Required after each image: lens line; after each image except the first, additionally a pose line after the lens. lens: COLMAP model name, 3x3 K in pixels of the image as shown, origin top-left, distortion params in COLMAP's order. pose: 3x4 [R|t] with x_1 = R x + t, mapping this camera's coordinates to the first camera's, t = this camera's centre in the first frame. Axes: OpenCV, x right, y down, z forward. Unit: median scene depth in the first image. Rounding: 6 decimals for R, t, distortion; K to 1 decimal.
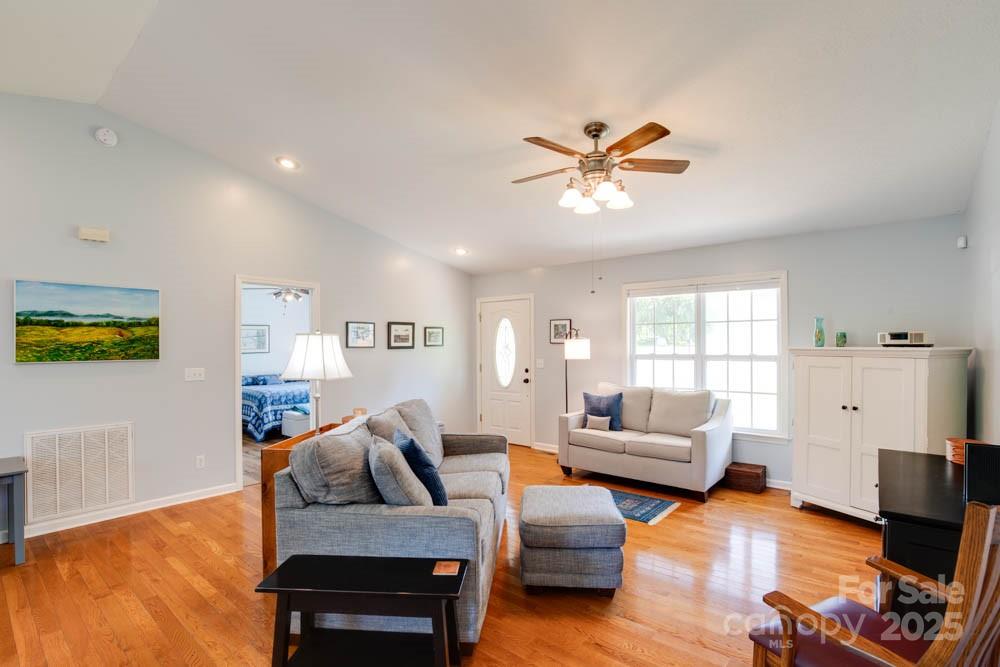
lens RADIAL K [[457.8, 0, 502.3], [0, 457.8, 338.0], [0, 0, 1]] dist [-0.031701, 0.000120]
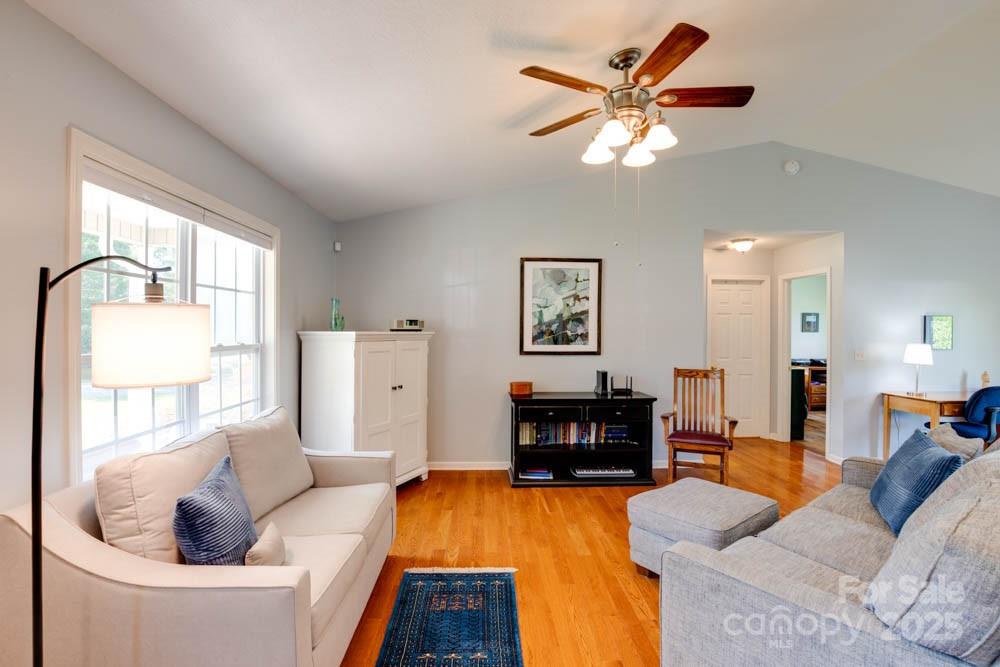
lens RADIAL K [[457.8, 0, 502.3], [0, 457.8, 338.0], [0, 0, 1]] dist [-0.031701, 0.000120]
pose [[-0.661202, -0.016639, 0.750024, -0.242079], [-0.018344, 0.999814, 0.006008, 0.026776], [-0.749984, -0.009786, -0.661384, 1.705048]]
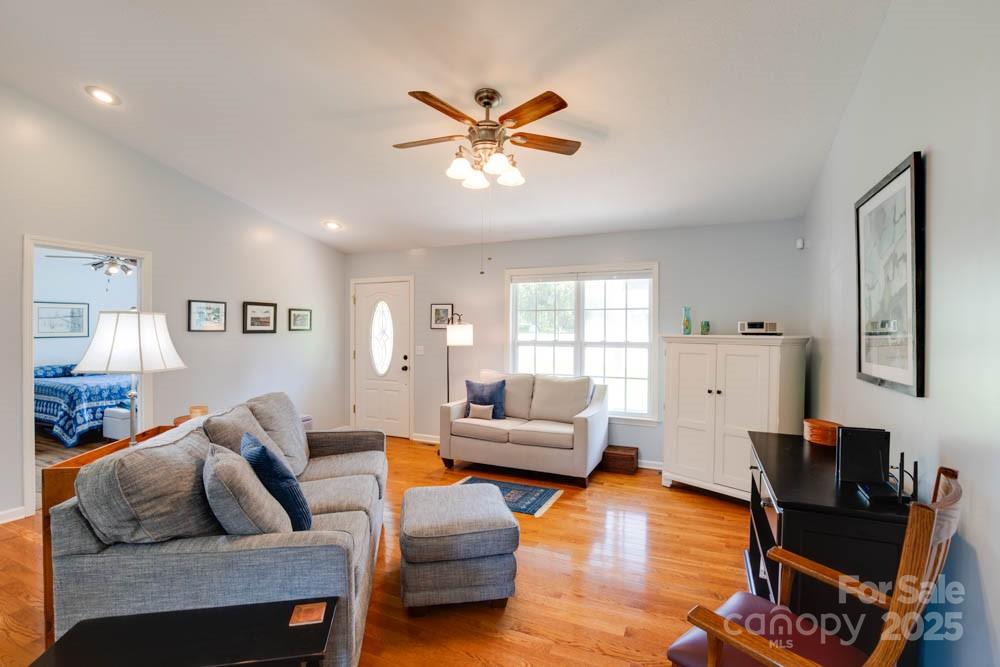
lens RADIAL K [[462.4, 0, 497.6], [0, 462.4, 333.7], [0, 0, 1]] dist [-0.032930, 0.000912]
pose [[0.968032, 0.007822, 0.250705, -0.003185], [-0.013156, 0.999721, 0.019609, 0.002774], [-0.250481, -0.022280, 0.967865, 0.078081]]
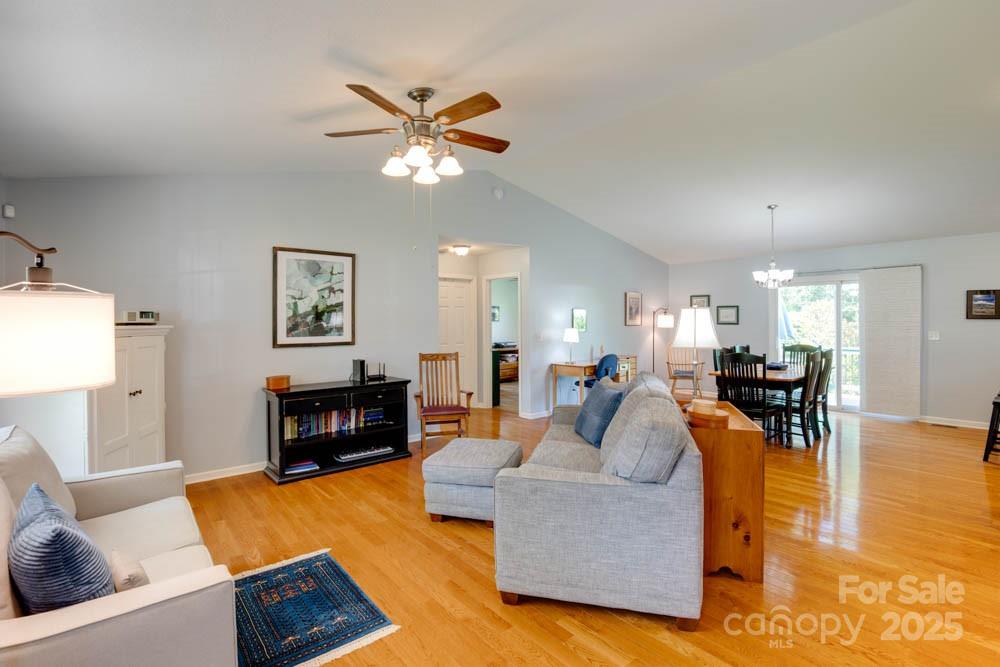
lens RADIAL K [[462.4, 0, 497.6], [0, 462.4, 333.7], [0, 0, 1]] dist [-0.032930, 0.000912]
pose [[-0.981911, 0.001266, 0.189341, -0.126465], [0.003245, 0.999943, 0.010141, 0.032243], [-0.189317, 0.010572, -0.981859, 1.935700]]
